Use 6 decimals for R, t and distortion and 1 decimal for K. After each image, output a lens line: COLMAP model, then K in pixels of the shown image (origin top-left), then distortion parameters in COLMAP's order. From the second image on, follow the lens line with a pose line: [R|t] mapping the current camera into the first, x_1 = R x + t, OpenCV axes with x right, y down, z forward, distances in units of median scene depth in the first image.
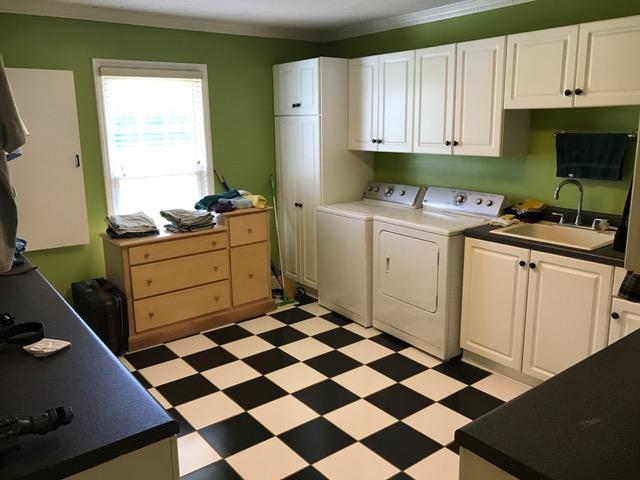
lens RADIAL K [[520.5, 0, 320.0], [0, 520.5, 240.0], [0, 0, 1]] dist [-0.002179, 0.002714]
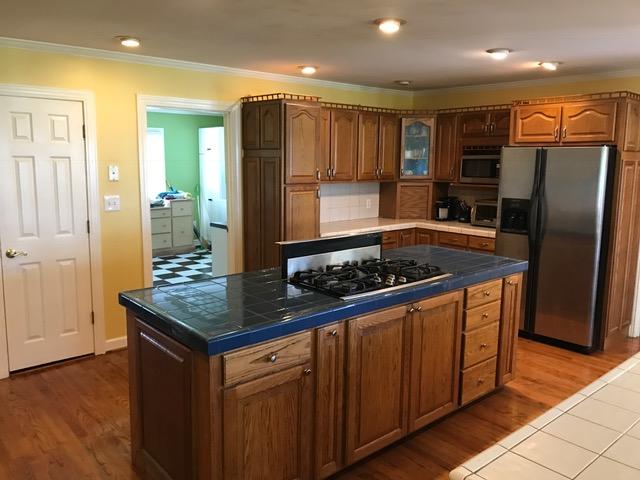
lens RADIAL K [[520.5, 0, 320.0], [0, 520.5, 240.0], [0, 0, 1]] dist [-0.002179, 0.002714]
pose [[0.999031, 0.019508, 0.039458, 0.326027], [-0.017087, 0.998005, -0.060774, 0.215727], [-0.040565, 0.060041, 0.997371, -1.054451]]
